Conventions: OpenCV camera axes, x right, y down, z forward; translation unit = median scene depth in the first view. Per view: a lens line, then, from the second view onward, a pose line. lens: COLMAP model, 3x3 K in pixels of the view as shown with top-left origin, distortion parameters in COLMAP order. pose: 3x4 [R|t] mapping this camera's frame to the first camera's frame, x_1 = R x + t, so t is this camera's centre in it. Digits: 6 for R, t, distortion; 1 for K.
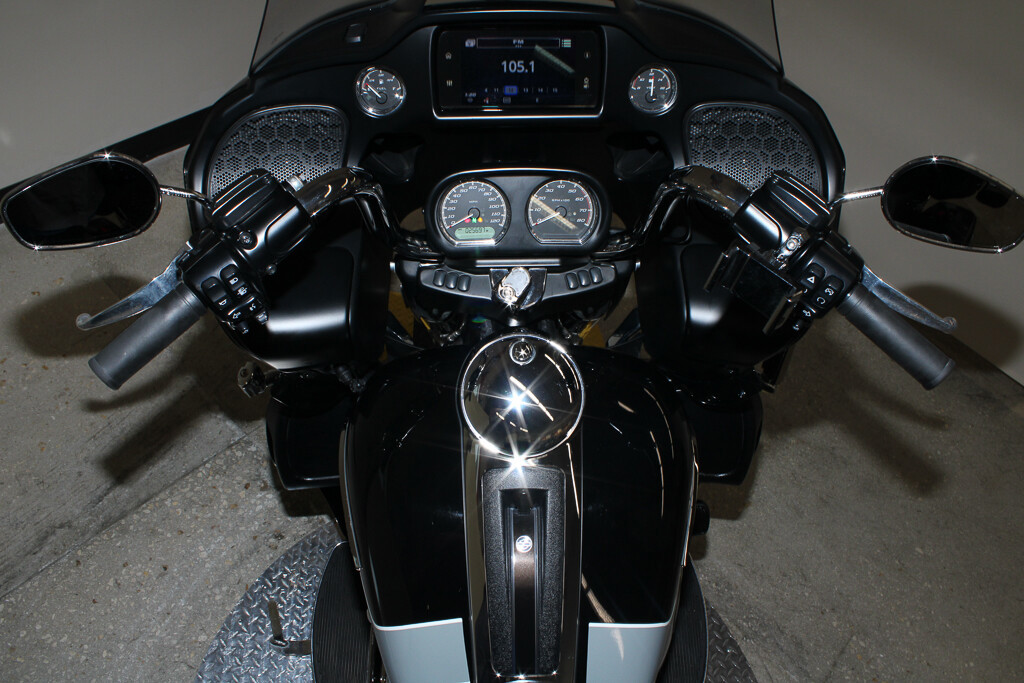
lens RADIAL K [[869.3, 0, 512.4], [0, 869.3, 335.9], [0, 0, 1]] dist [-0.149764, 0.137740]
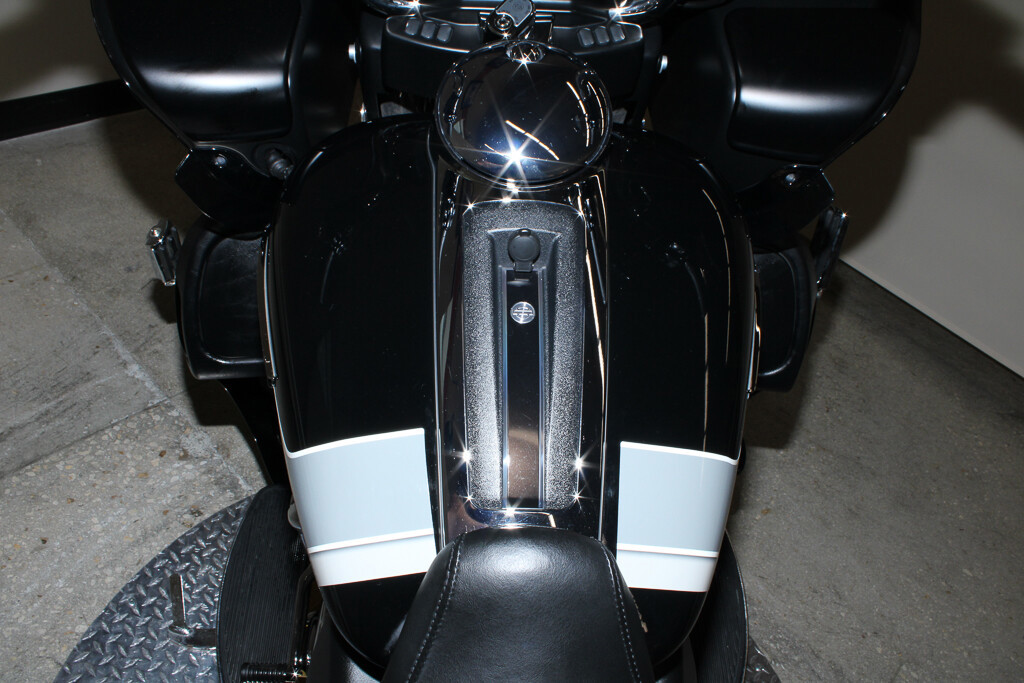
lens RADIAL K [[869.3, 0, 514.6], [0, 869.3, 336.8], [0, 0, 1]] dist [-0.149764, 0.137740]
pose [[0.999048, 0.025534, 0.035368, -0.014033], [-0.020171, 0.989304, -0.144465, 0.305063], [-0.038679, 0.143614, 0.988878, 0.303734]]
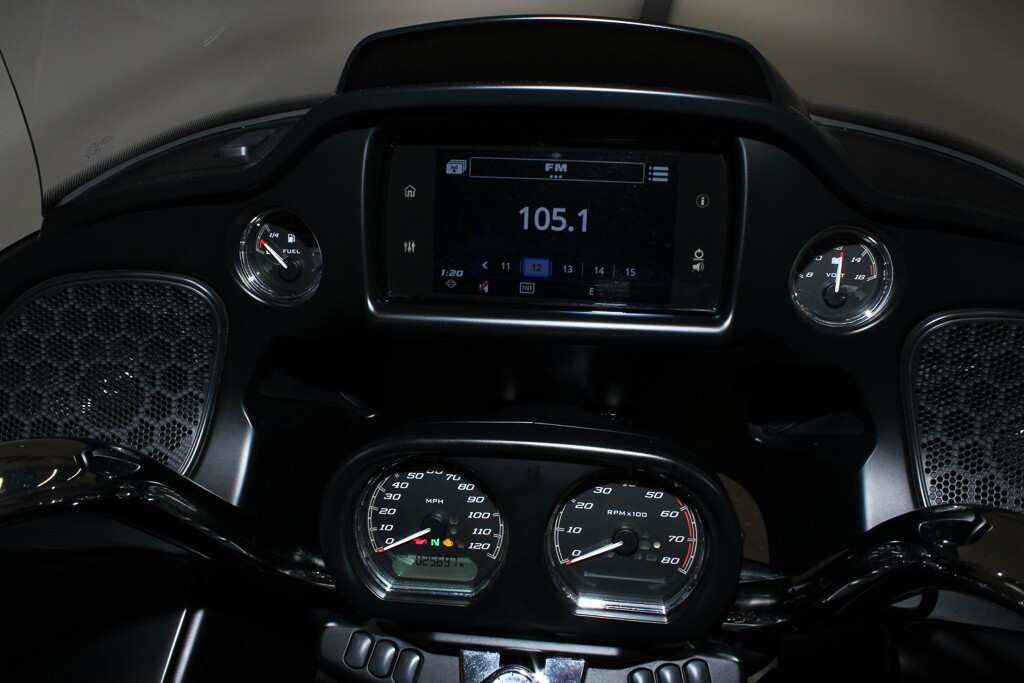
lens RADIAL K [[869.3, 0, 506.6], [0, 869.3, 318.8], [0, 0, 1]] dist [-0.149764, 0.137740]
pose [[0.986837, 0.055239, -0.151991, 0.055525], [-0.087078, 0.973474, -0.211580, -0.152666], [0.136272, 0.222030, 0.965470, 0.531833]]
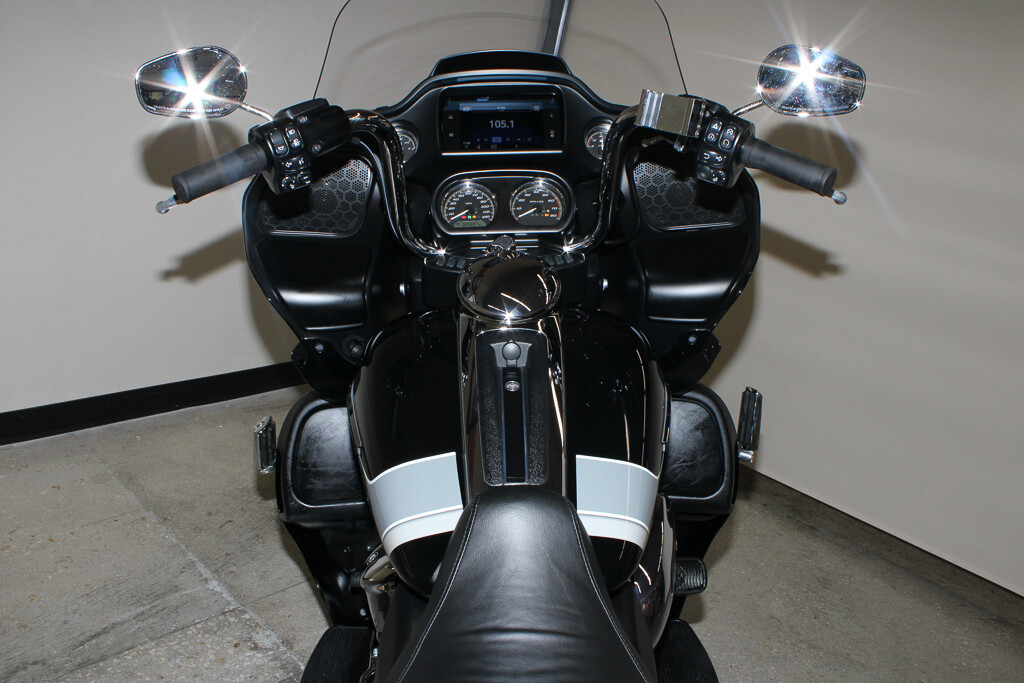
lens RADIAL K [[869.3, 0, 521.3], [0, 869.3, 333.4], [0, 0, 1]] dist [-0.149764, 0.137740]
pose [[0.999565, -0.025444, 0.014913, 0.008733], [0.029483, 0.849191, -0.527263, 0.675219], [0.000752, 0.527473, 0.849571, 0.010076]]
